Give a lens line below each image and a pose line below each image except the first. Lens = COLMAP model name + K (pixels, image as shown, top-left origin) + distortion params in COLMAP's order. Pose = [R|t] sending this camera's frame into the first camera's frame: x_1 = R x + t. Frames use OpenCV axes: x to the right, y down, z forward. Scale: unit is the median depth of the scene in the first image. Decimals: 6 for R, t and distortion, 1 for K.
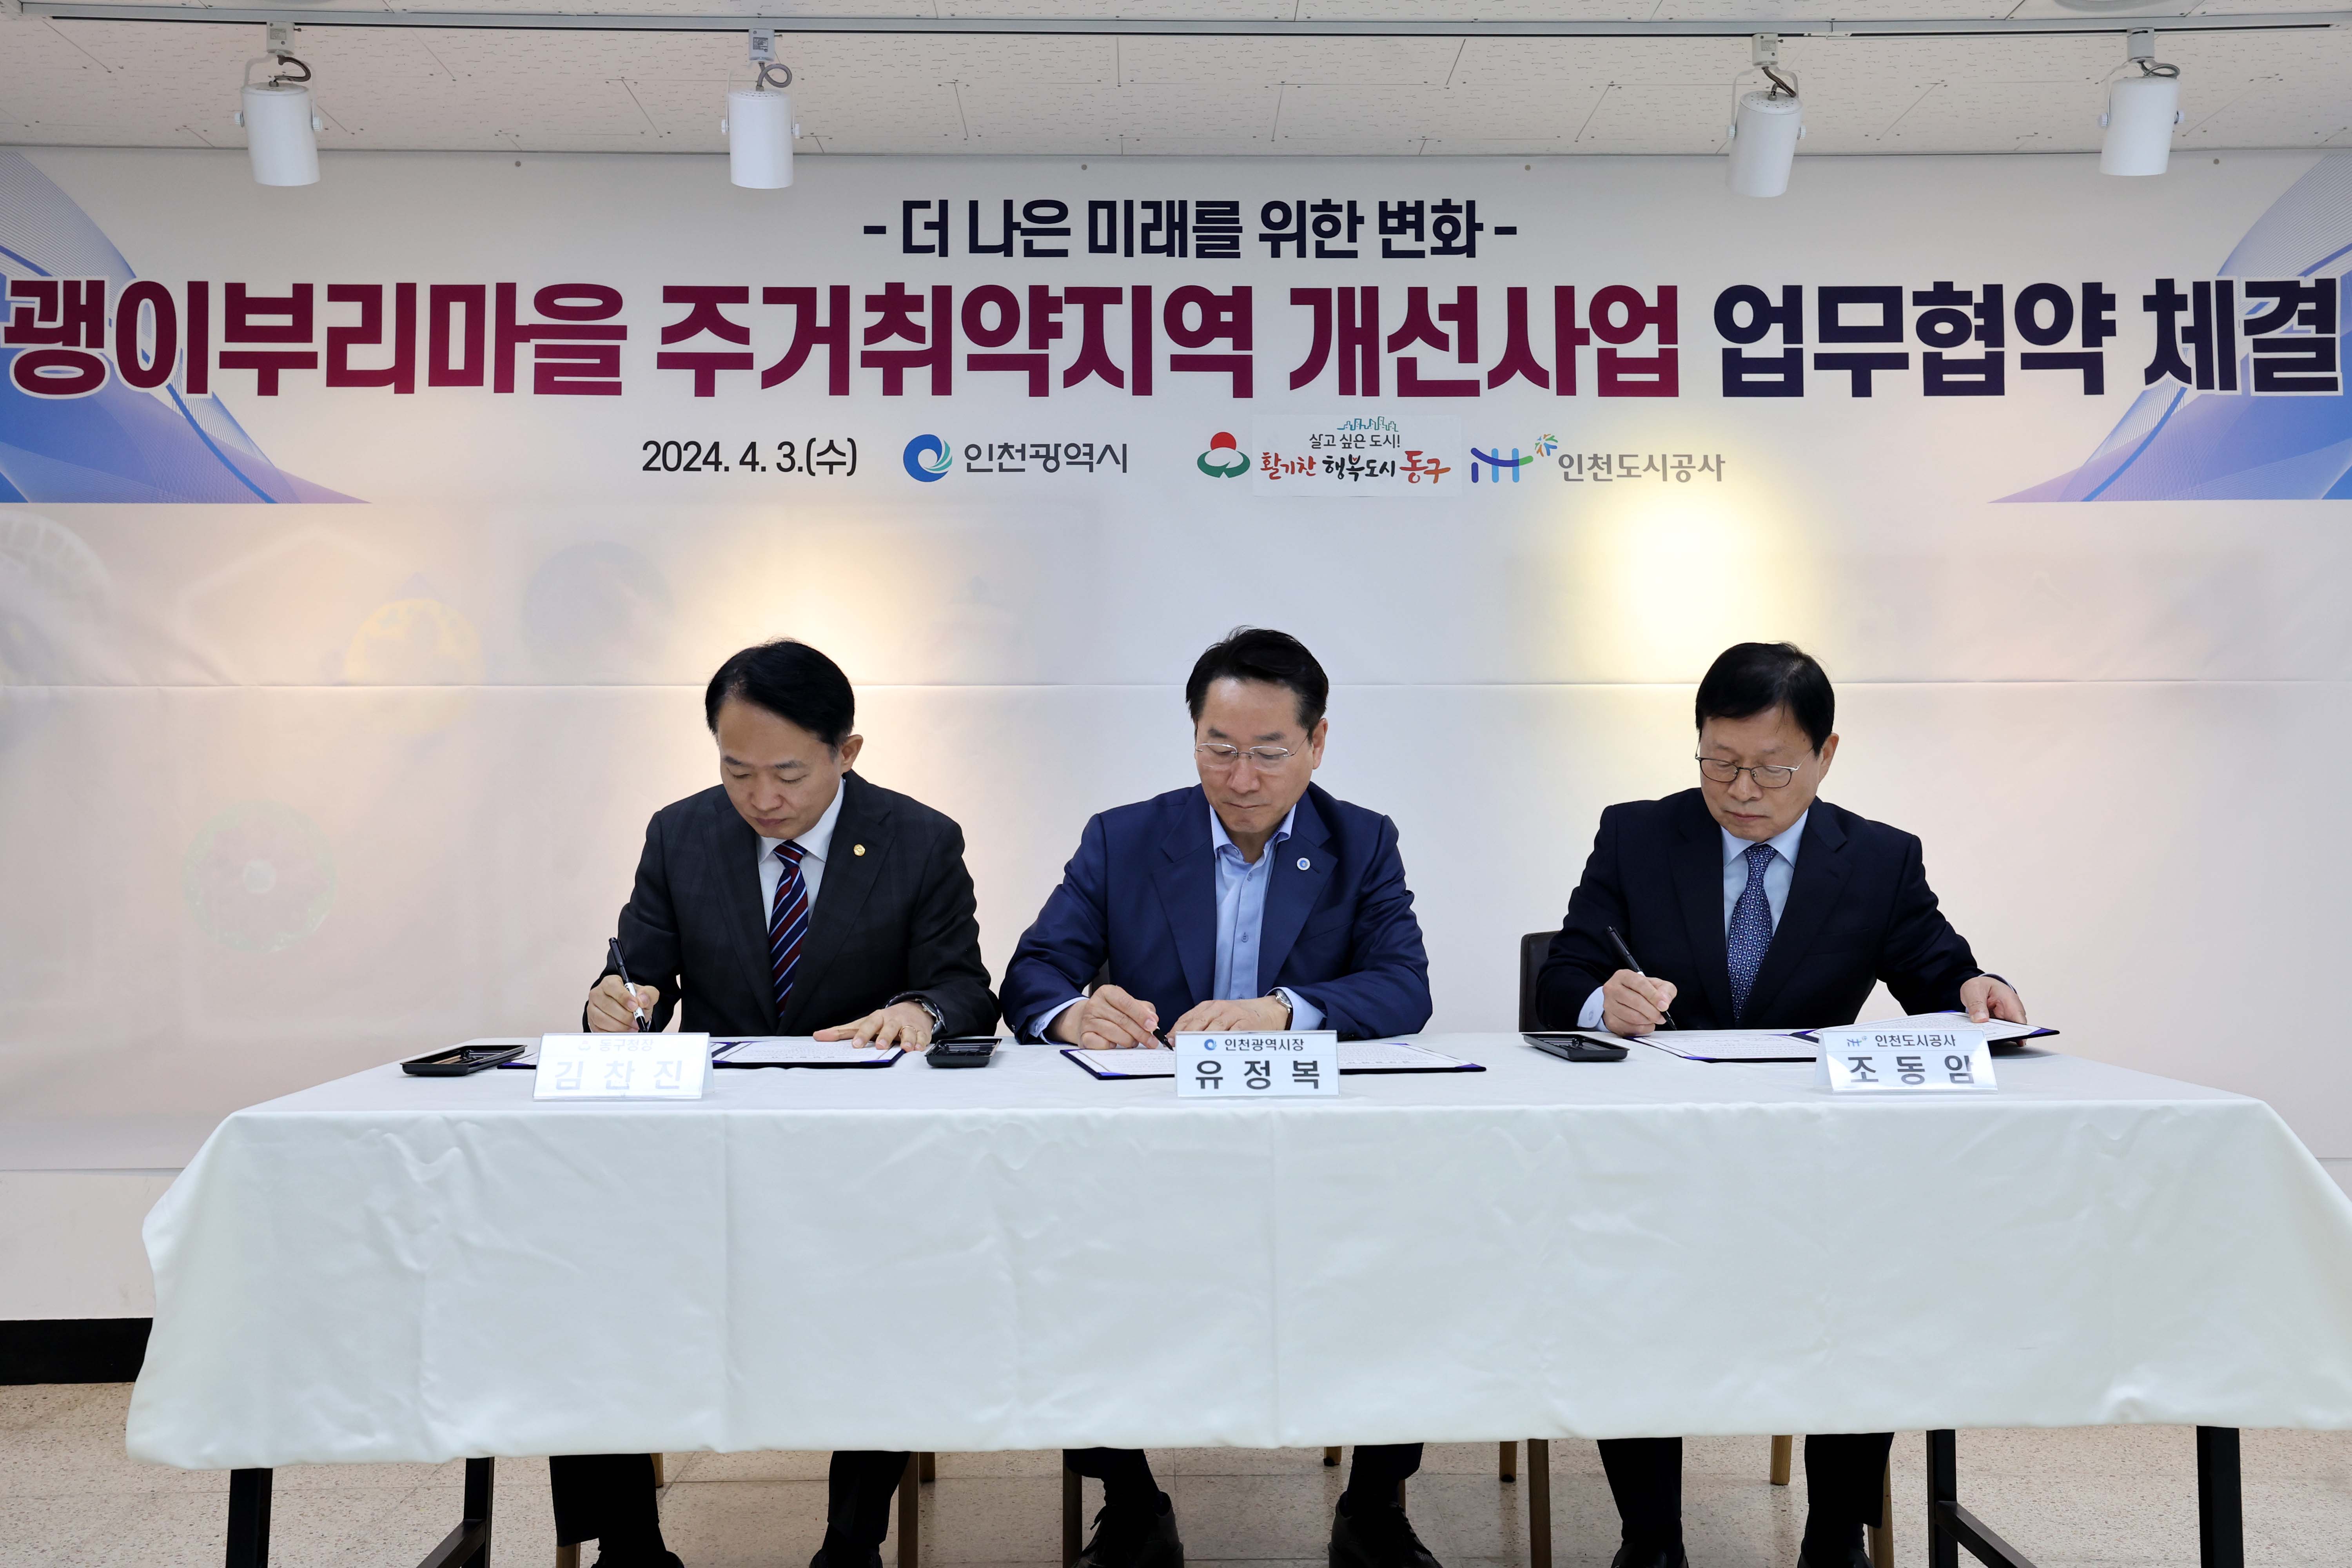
lens RADIAL K [[2129.3, 0, 1169.1], [0, 2129.3, 750.2], [0, 0, 1]] dist [0.052072, 0.016896]
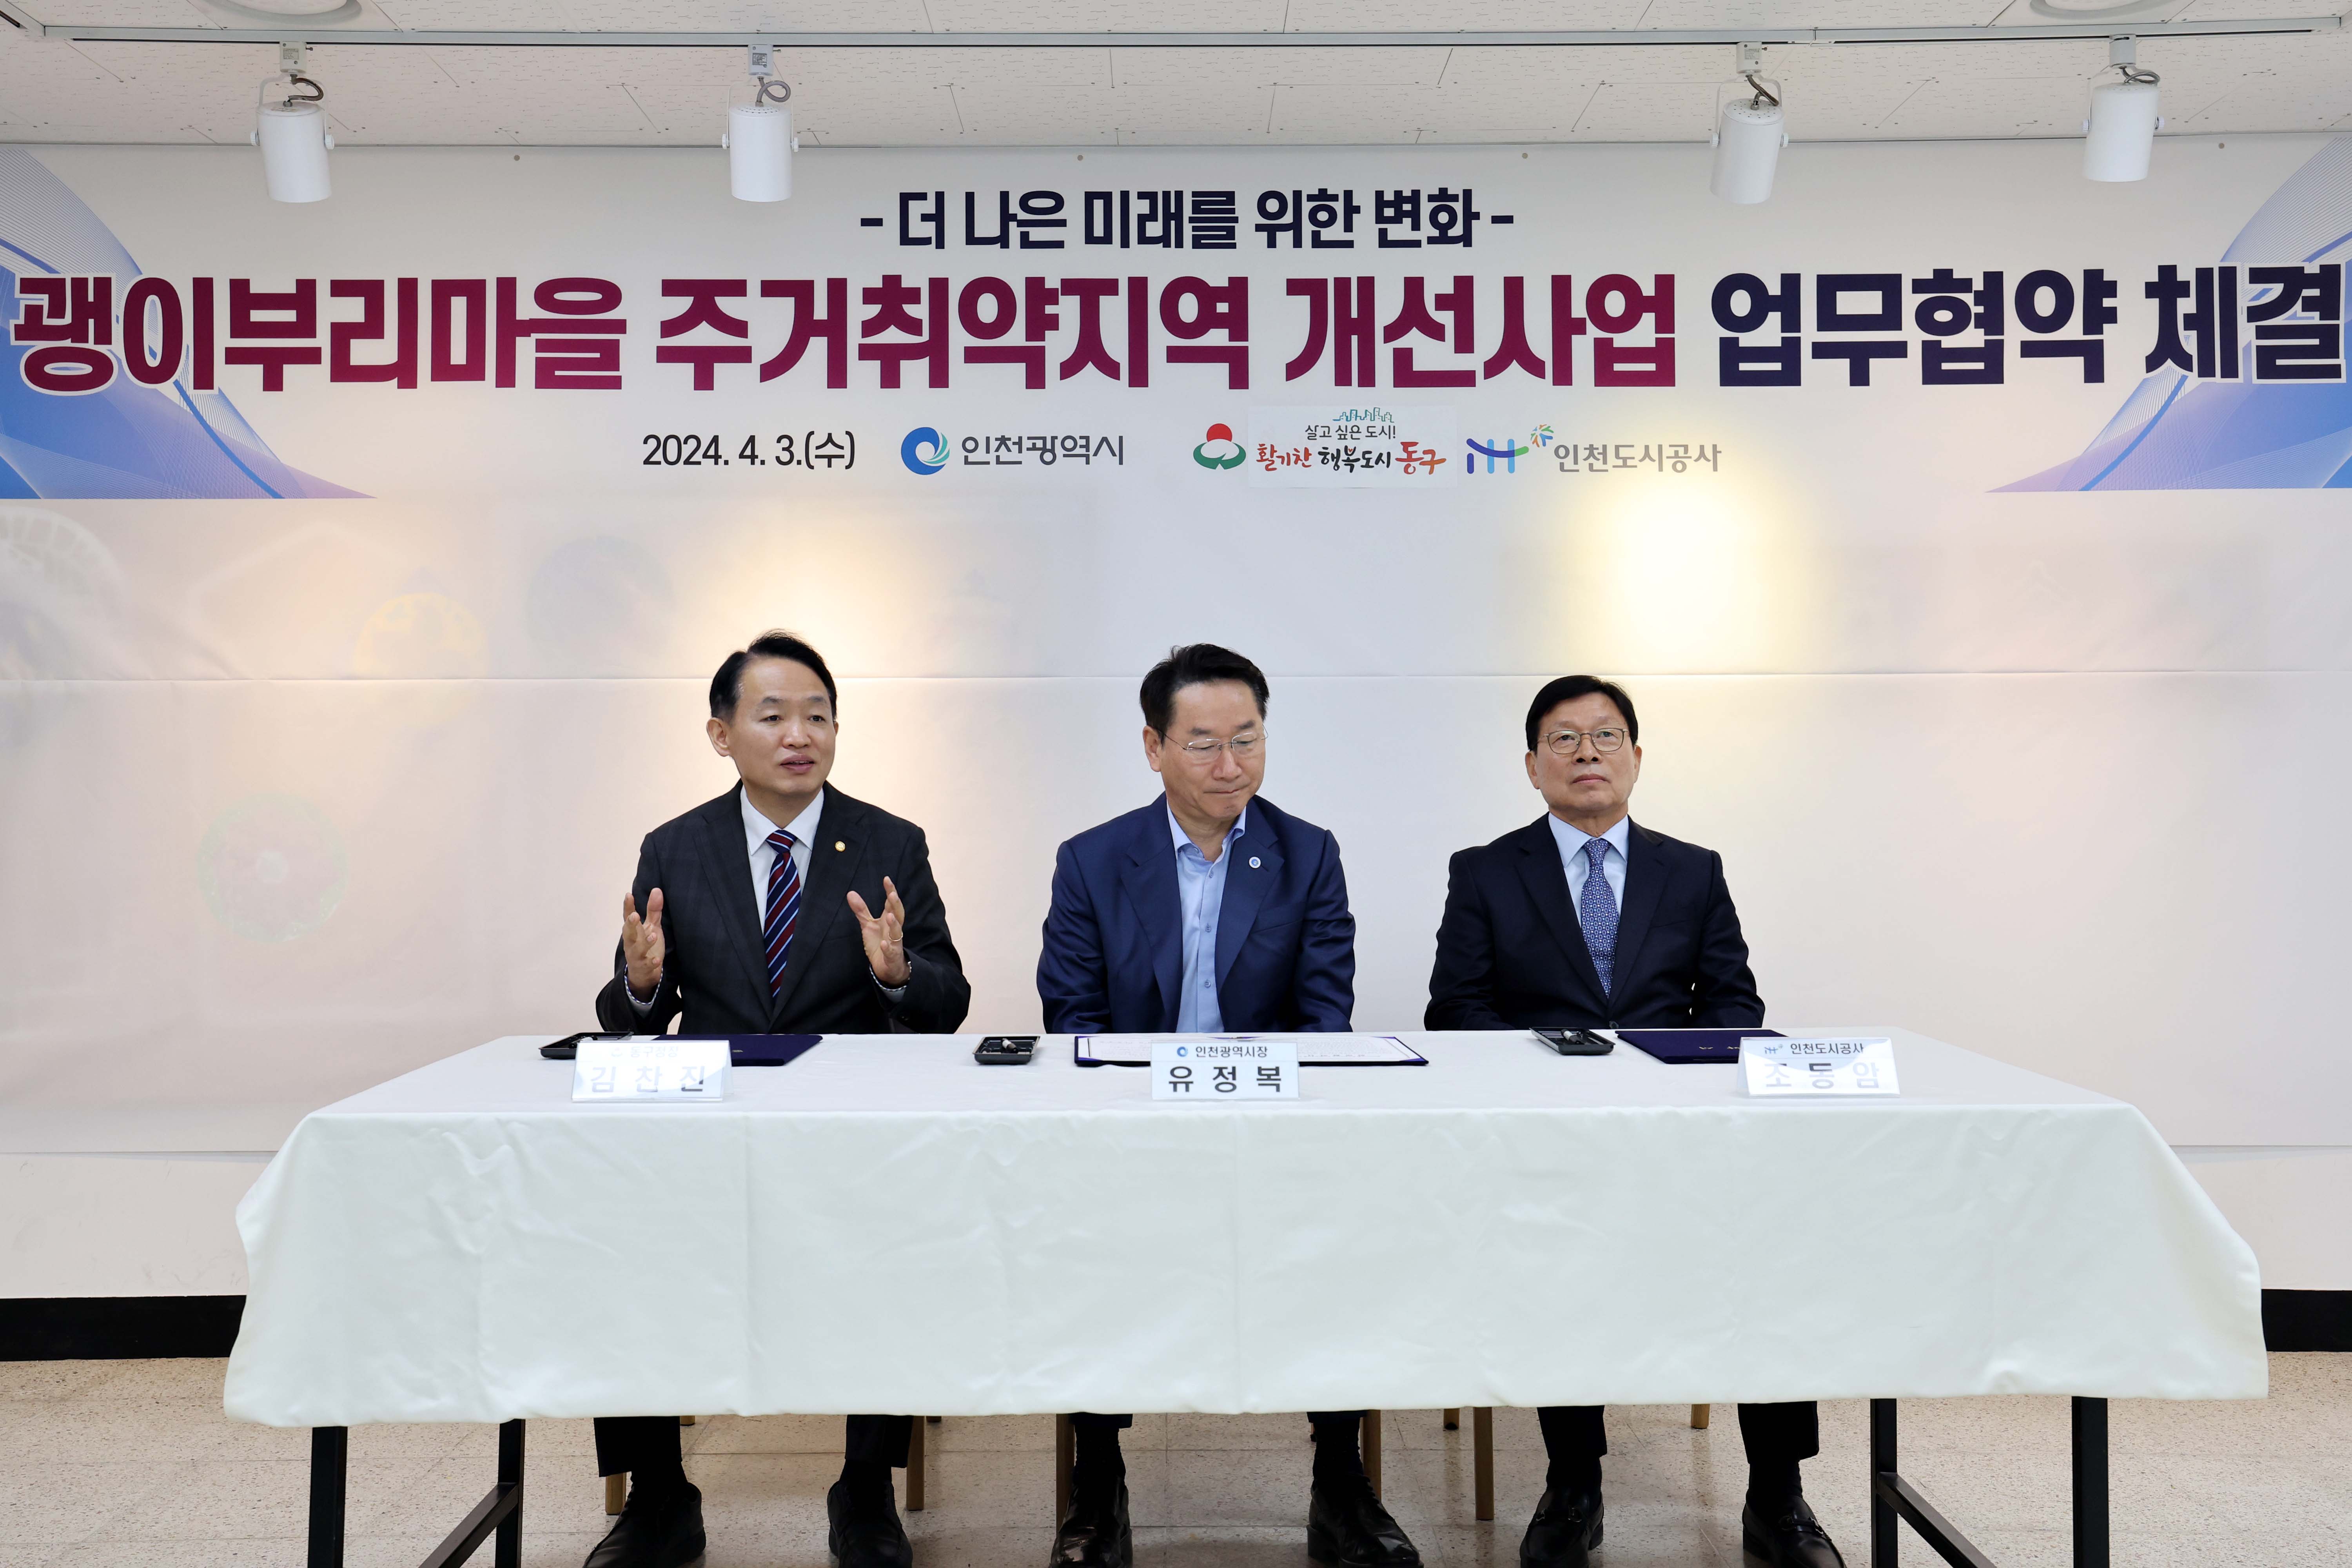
lens RADIAL K [[2406.5, 0, 1161.6], [0, 2406.5, 736.8], [0, 0, 1]] dist [0.072656, 0.000000]
pose [[0.999865, -0.000763, -0.016437, 0.016923], [0.001247, 0.999566, 0.029427, -0.035469], [0.016407, -0.029444, 0.999432, -0.138773]]
